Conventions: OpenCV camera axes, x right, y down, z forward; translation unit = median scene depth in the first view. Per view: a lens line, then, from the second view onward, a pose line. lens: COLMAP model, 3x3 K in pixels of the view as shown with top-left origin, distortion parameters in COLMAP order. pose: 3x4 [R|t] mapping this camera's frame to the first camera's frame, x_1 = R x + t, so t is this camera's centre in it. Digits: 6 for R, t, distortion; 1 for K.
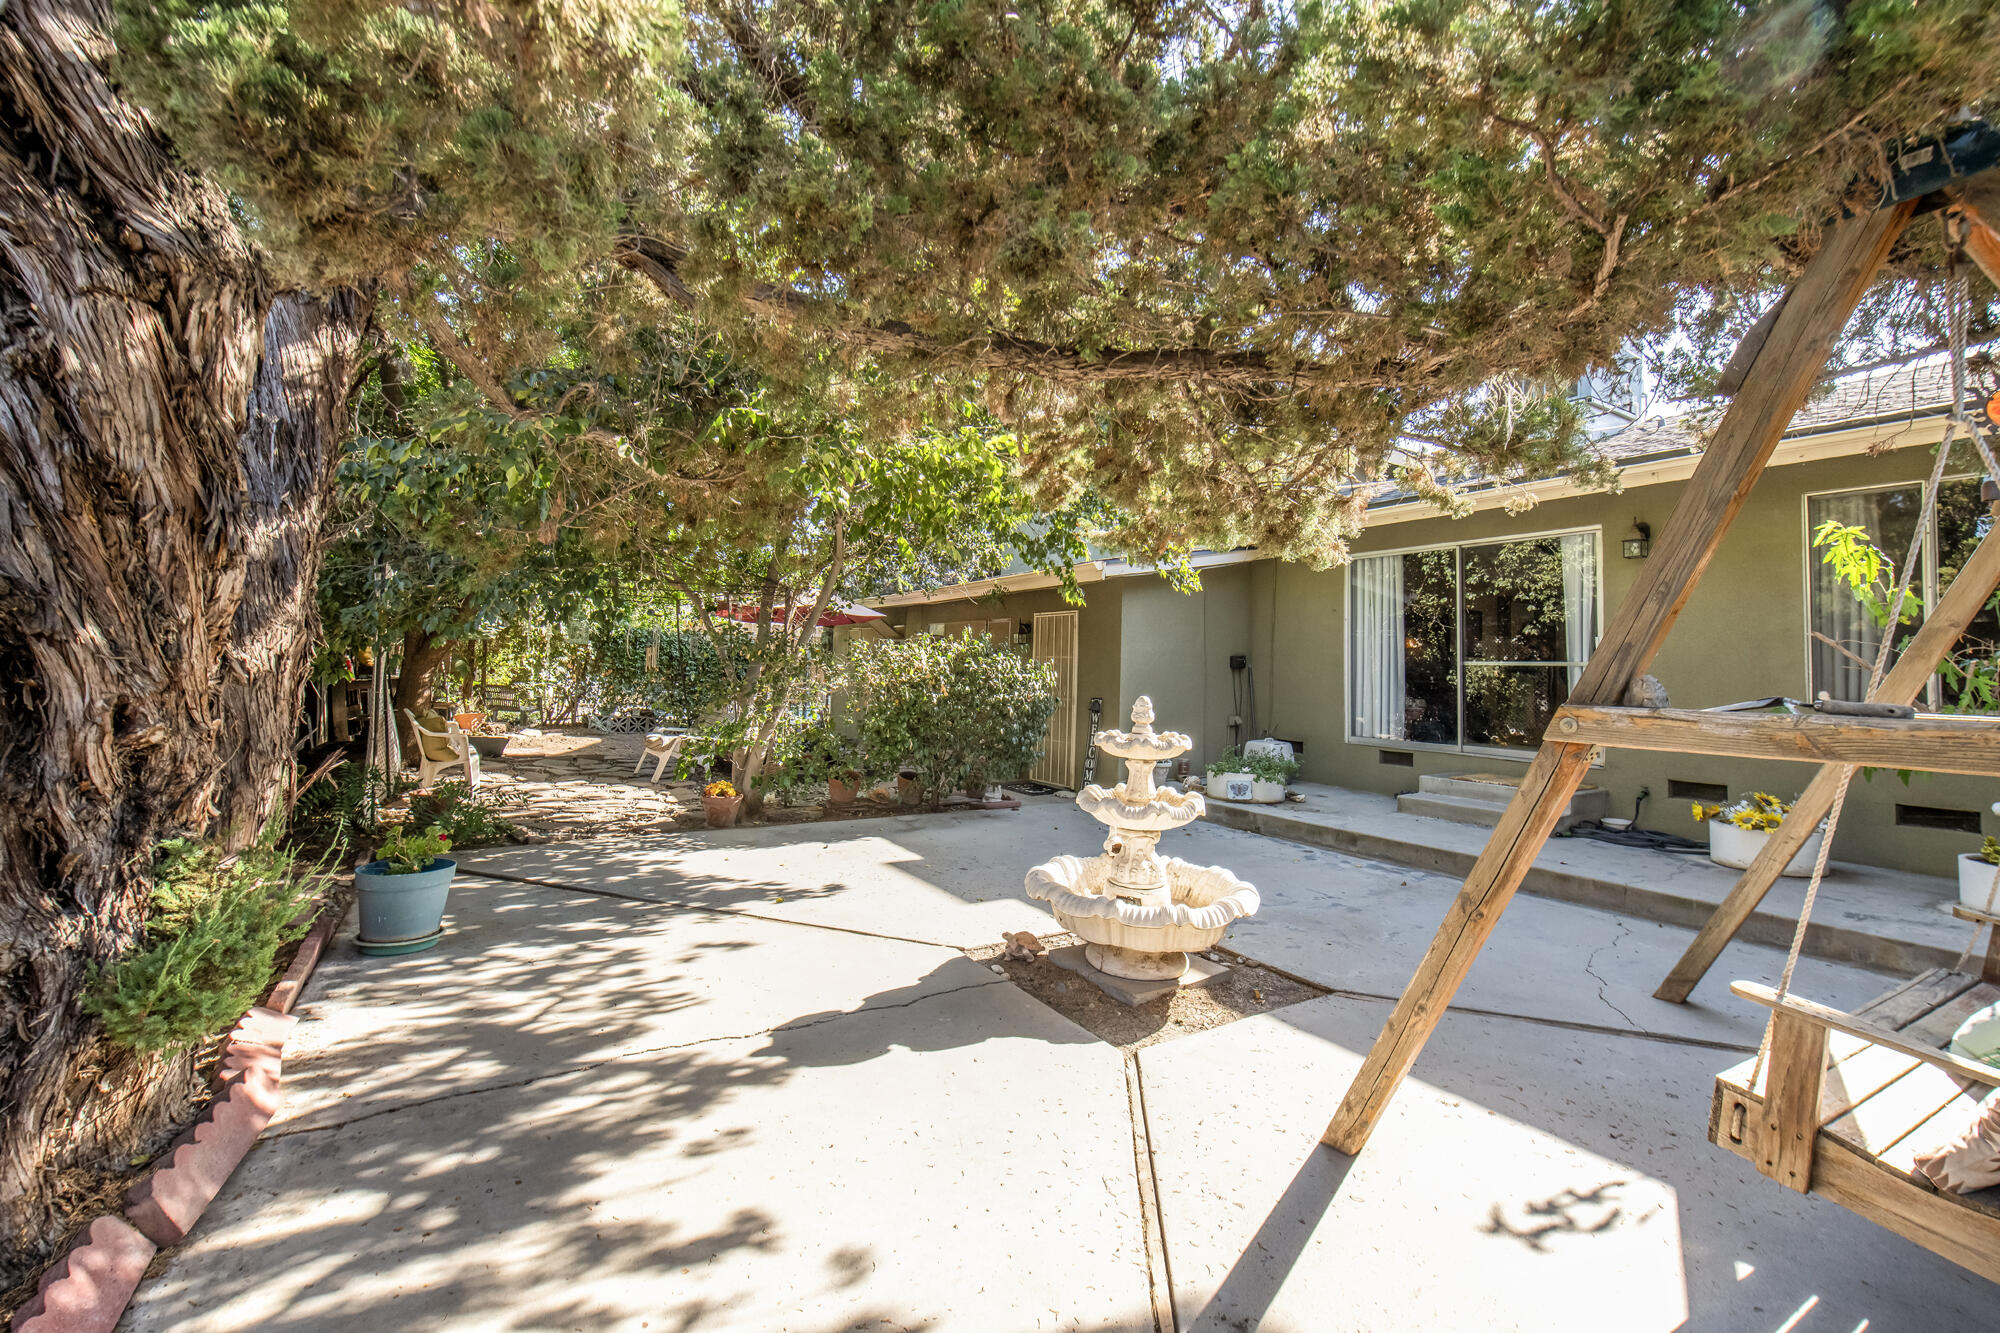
lens RADIAL K [[880.9, 0, 1000.0], [0, 880.9, 666.5], [0, 0, 1]] dist [0.002300, -0.006702]
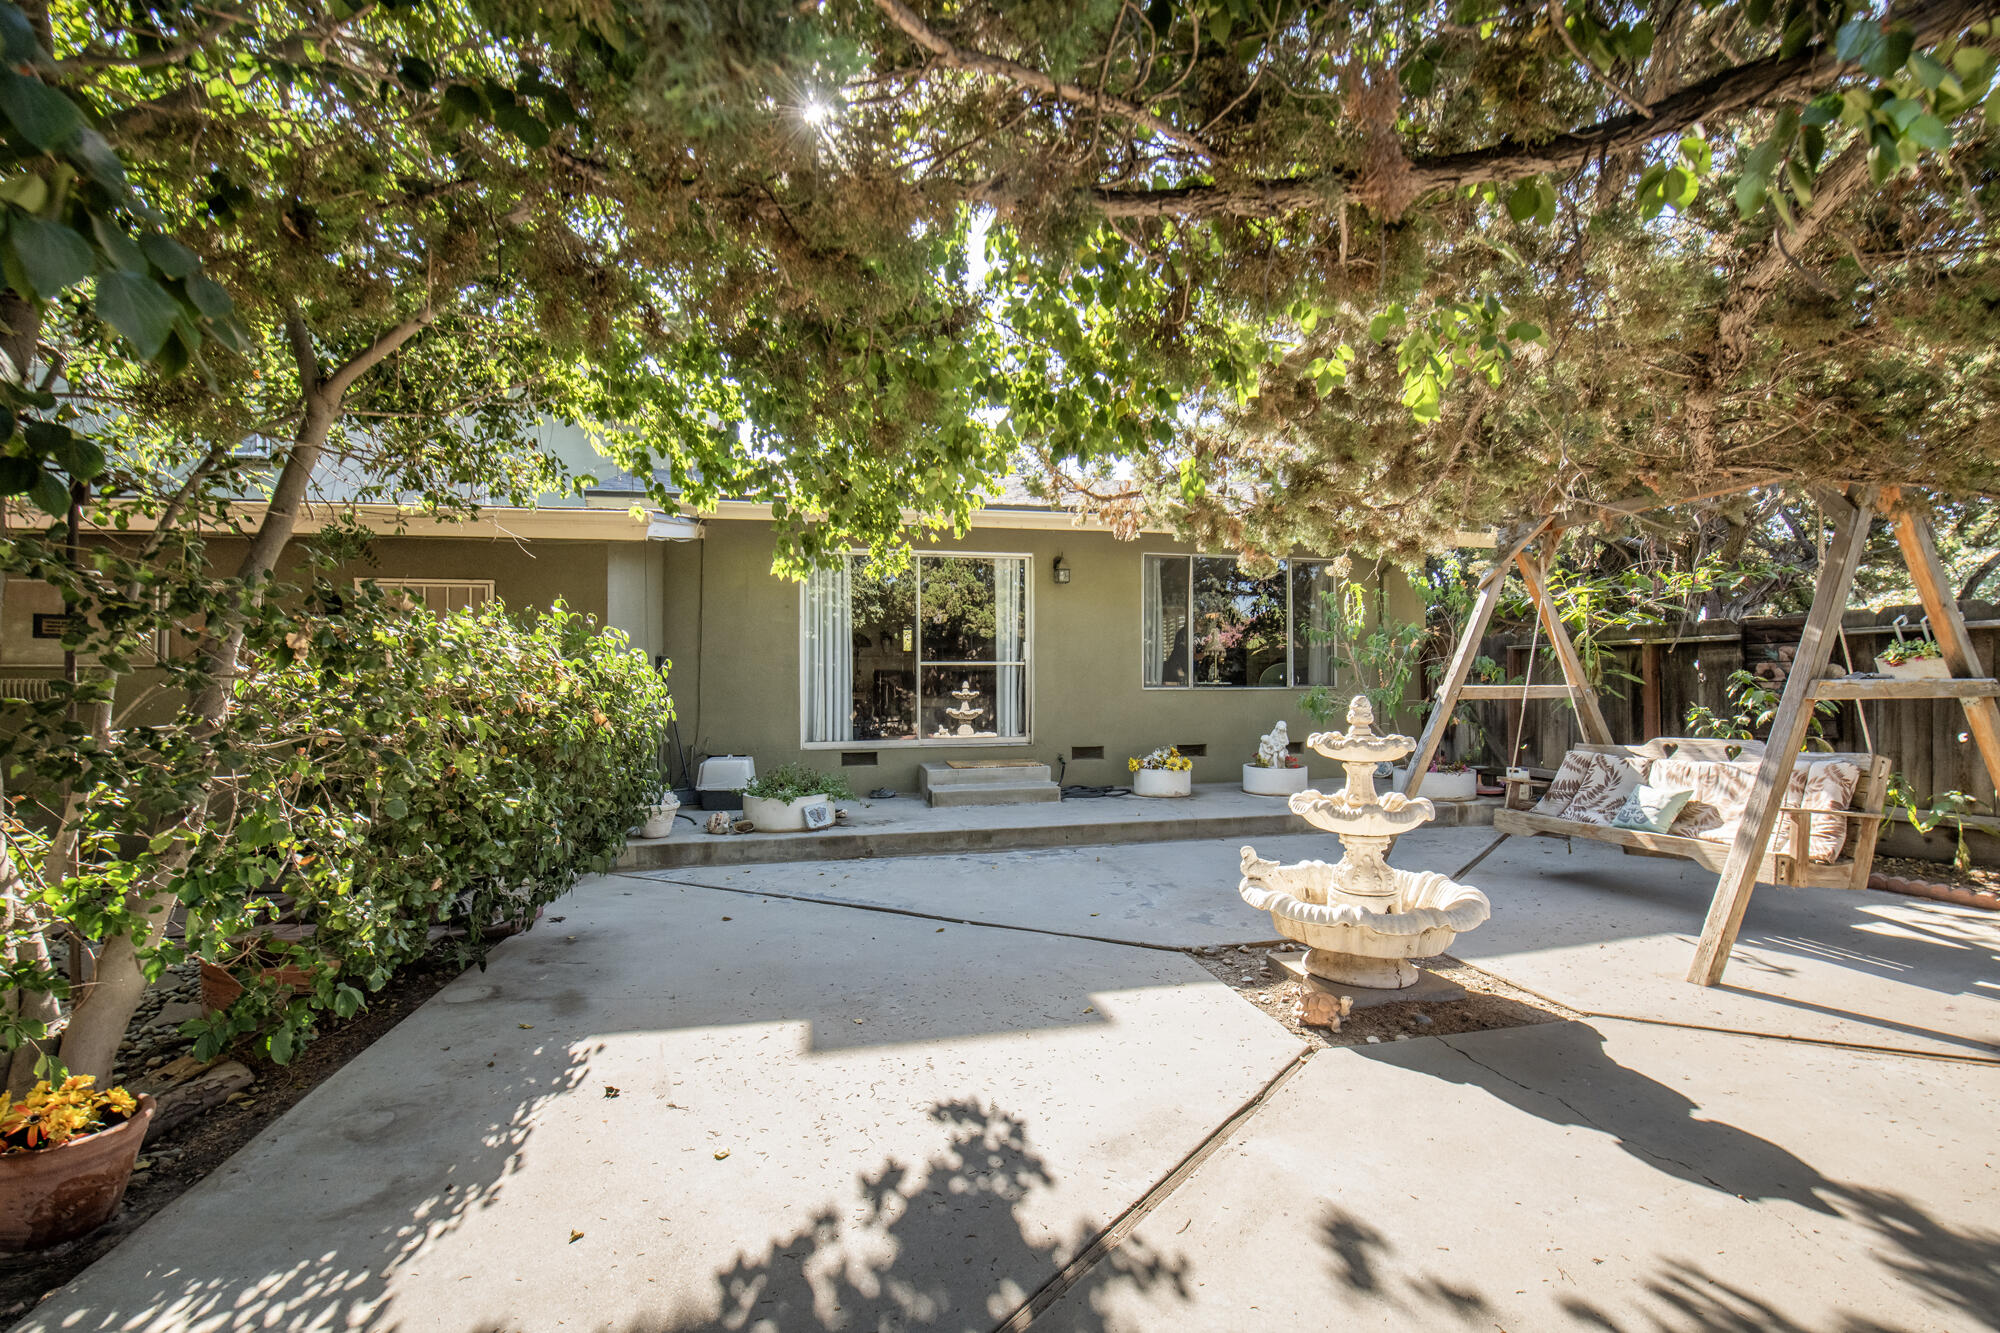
lens RADIAL K [[880.9, 0, 1000.0], [0, 880.9, 666.5], [0, 0, 1]] dist [0.002300, -0.006702]
pose [[0.279376, -0.004582, 0.960171, -0.974324], [0.010570, 0.999943, 0.001696, -0.000569], [-0.960124, 0.009675, 0.279409, 1.242859]]
